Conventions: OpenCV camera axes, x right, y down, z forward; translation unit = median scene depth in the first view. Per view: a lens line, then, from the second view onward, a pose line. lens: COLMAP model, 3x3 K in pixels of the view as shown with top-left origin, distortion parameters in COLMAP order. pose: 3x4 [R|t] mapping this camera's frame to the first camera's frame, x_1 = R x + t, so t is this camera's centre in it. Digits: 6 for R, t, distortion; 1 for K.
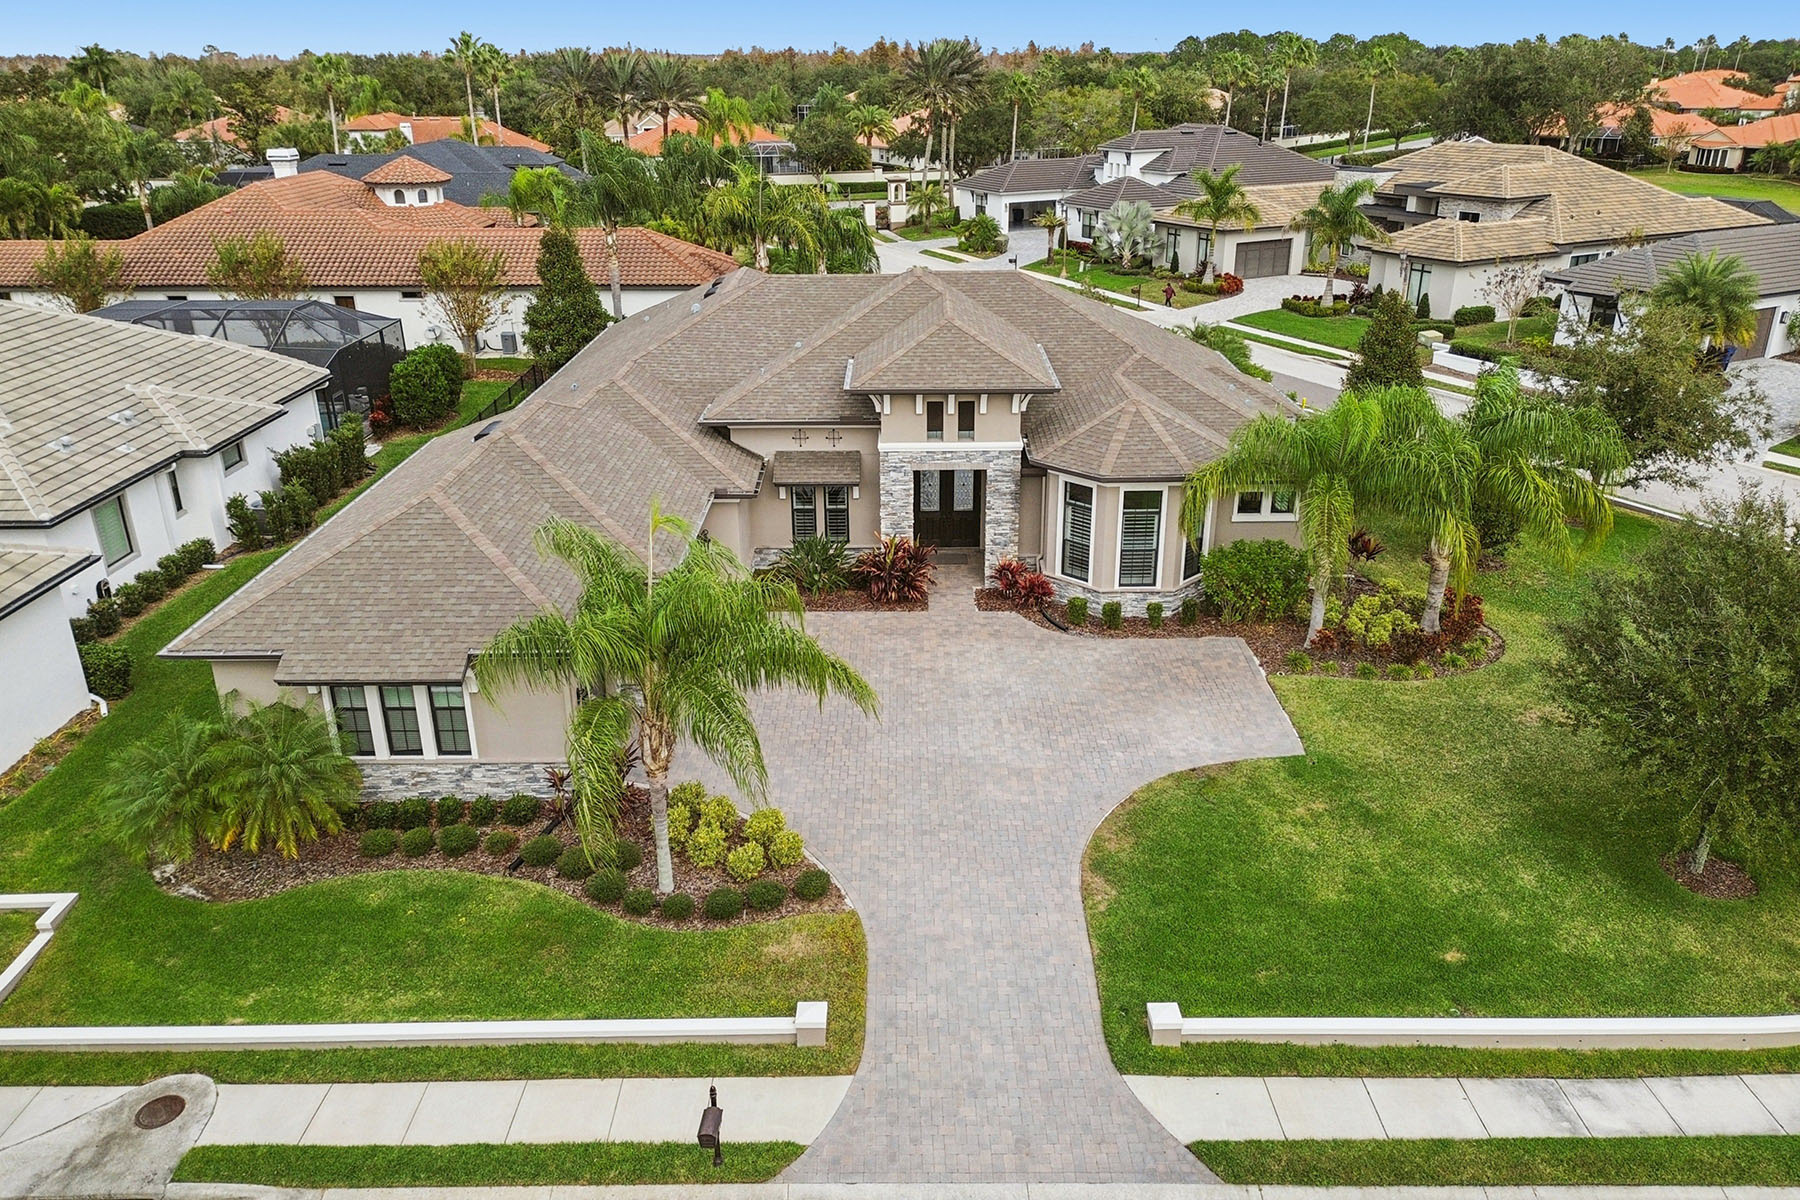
lens RADIAL K [[1301.1, 0, 901.9], [0, 1301.1, 597.0], [0, 0, 1]] dist [0.076802, -0.078313]
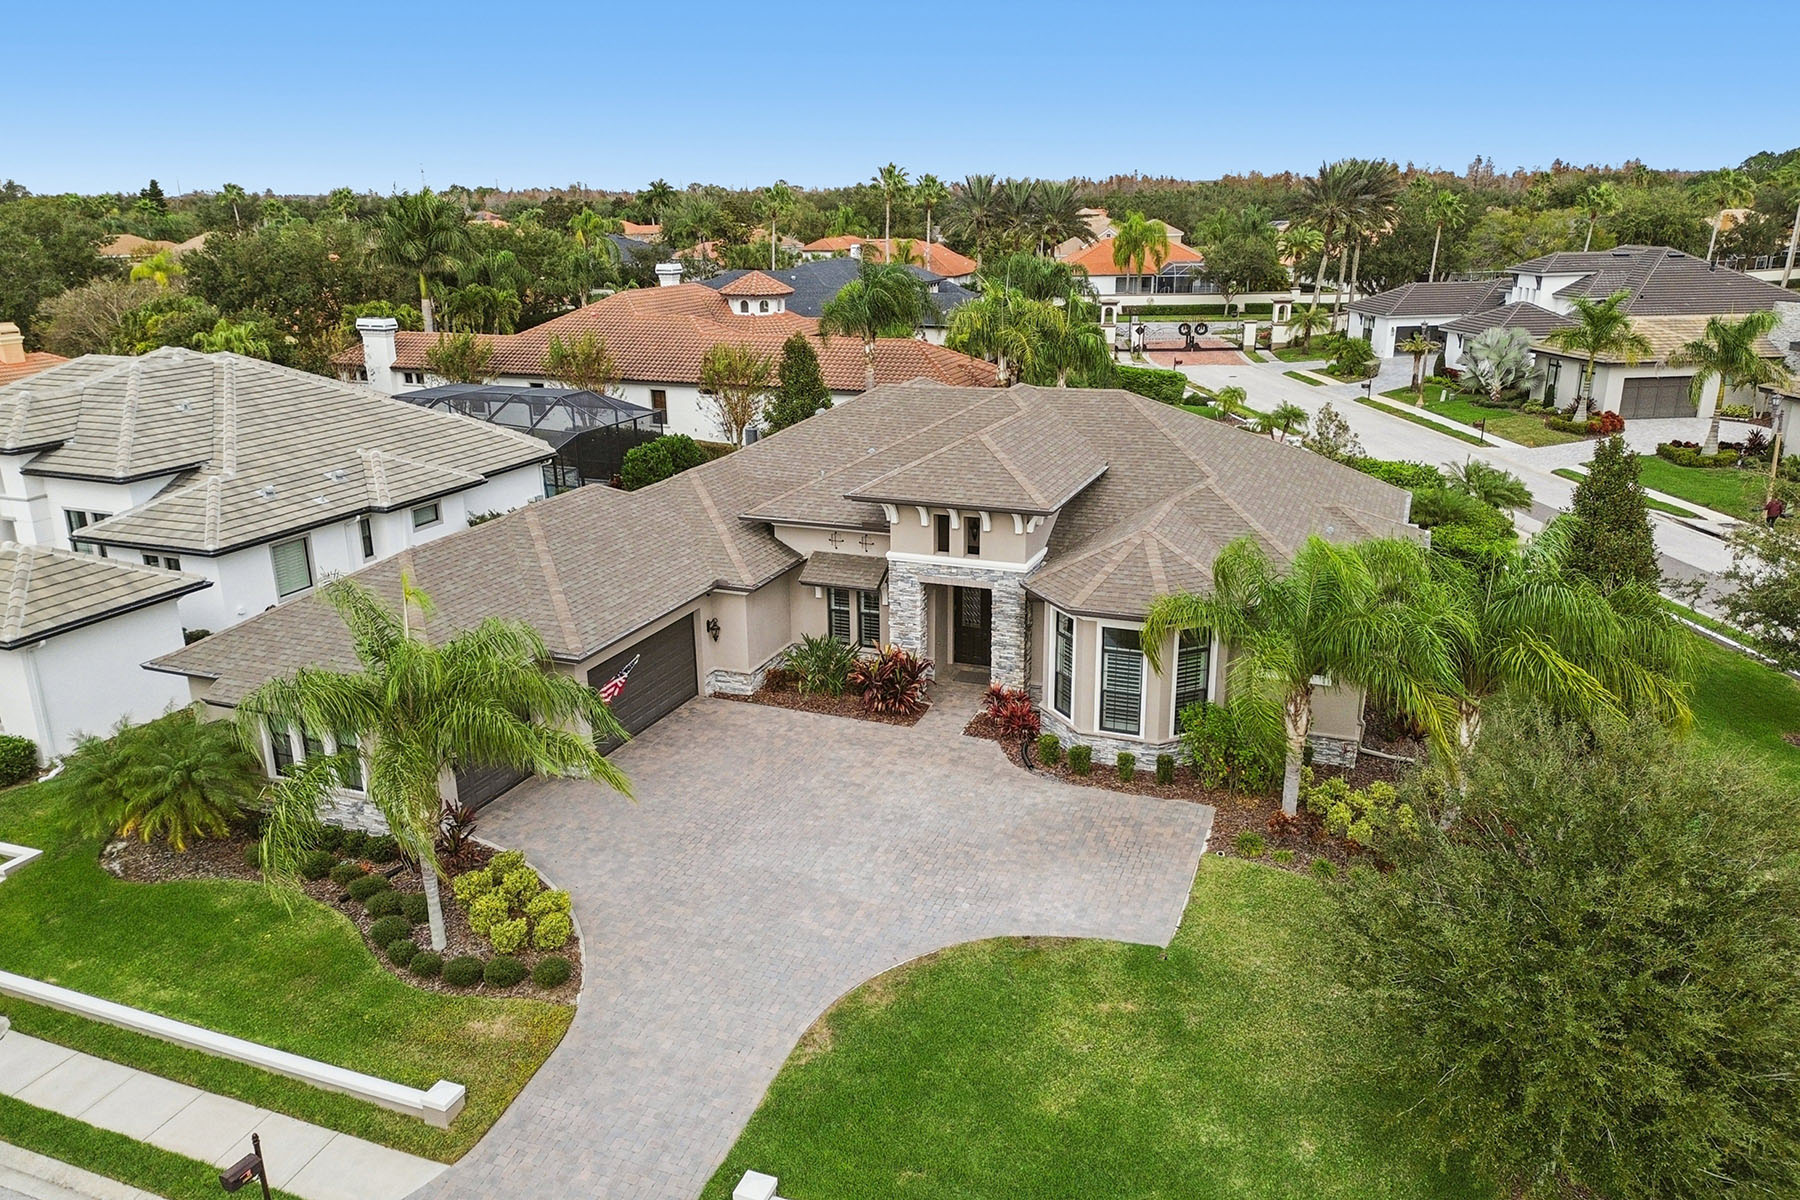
lens RADIAL K [[1291.3, 0, 894.5], [0, 1291.3, 586.6], [0, 0, 1]] dist [0.084415, -0.093494]
pose [[0.927482, 0.103118, -0.359365, 0.340960], [-0.134896, 0.988763, -0.064430, -0.028642], [0.348683, 0.108234, 0.930970, 0.086581]]
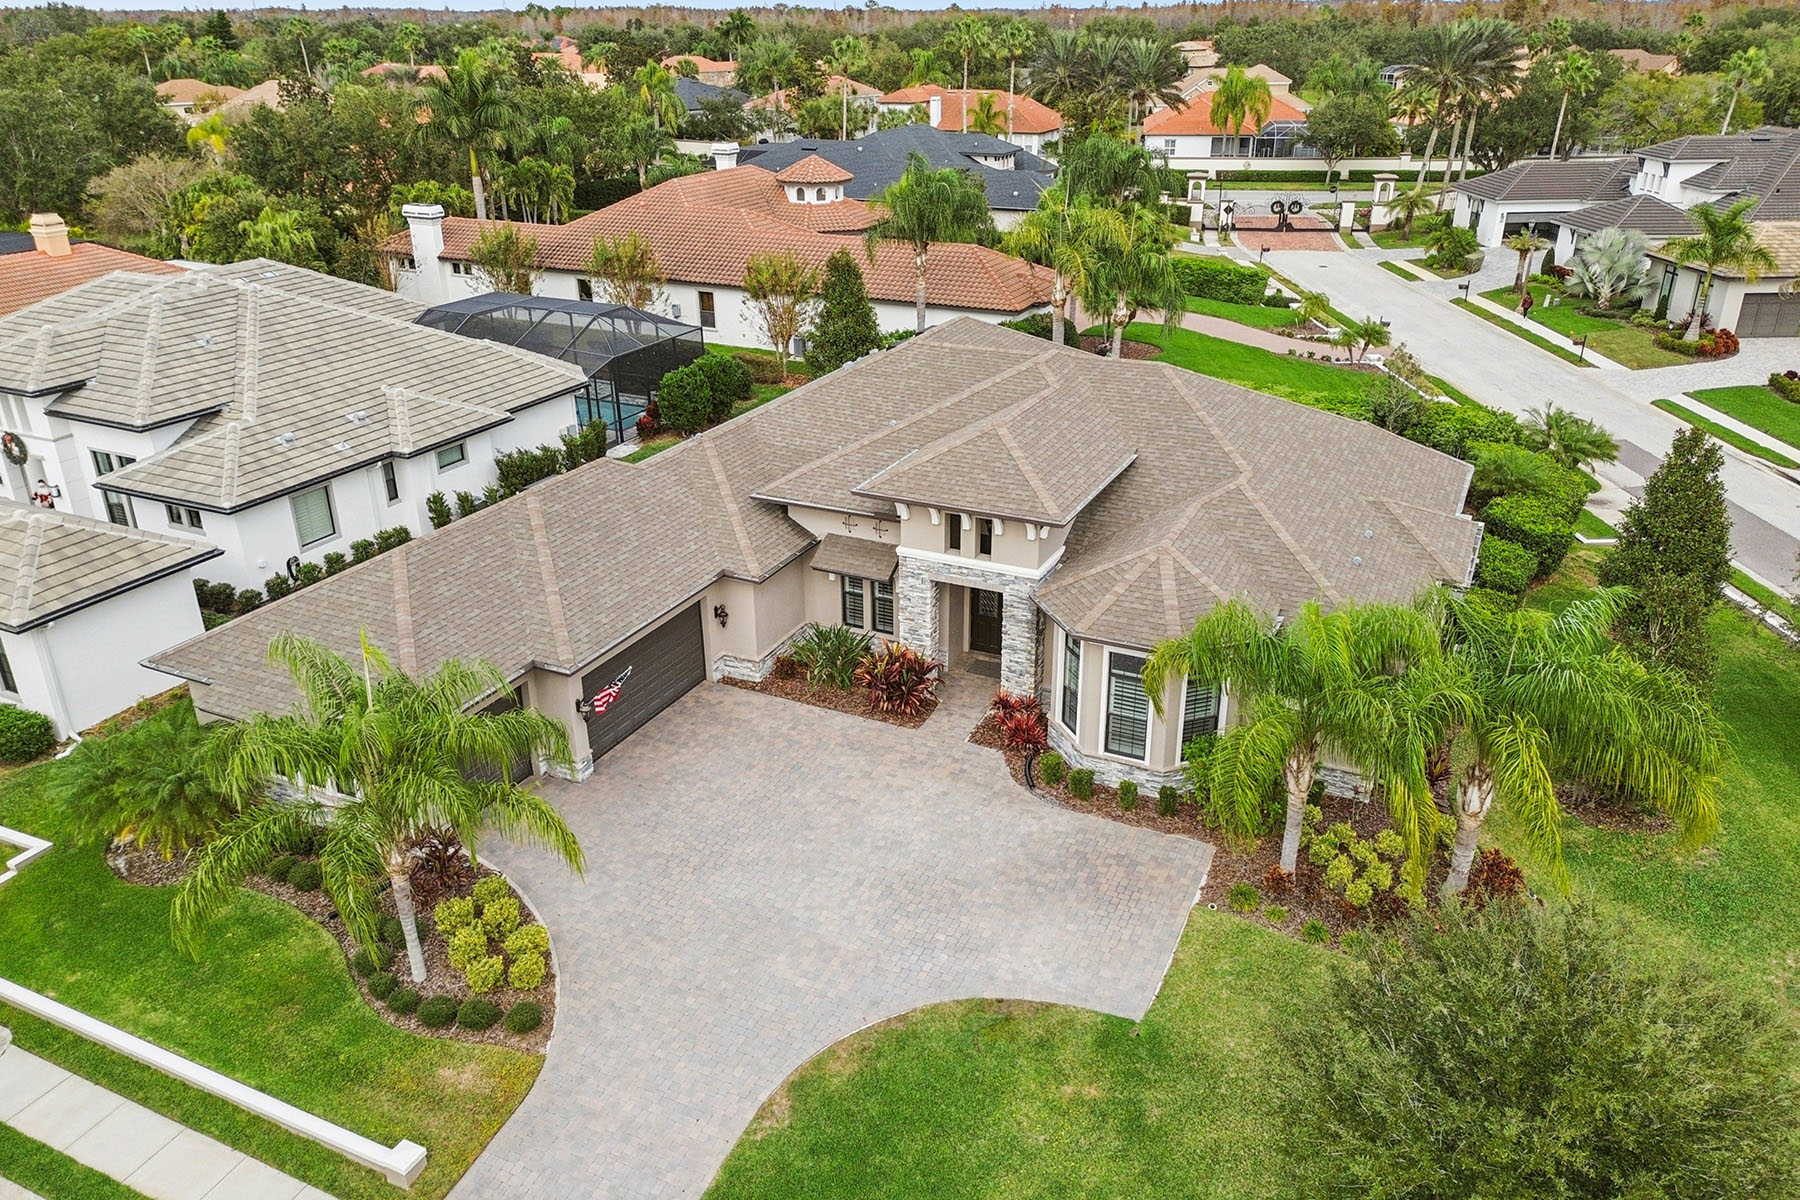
lens RADIAL K [[1301.1, 0, 901.9], [0, 1301.1, 597.0], [0, 0, 1]] dist [0.076802, -0.078313]
pose [[0.901654, 0.178157, -0.394055, 0.364182], [-0.164169, 0.983999, 0.069235, -0.147270], [0.400085, 0.002266, 0.916475, 0.124104]]
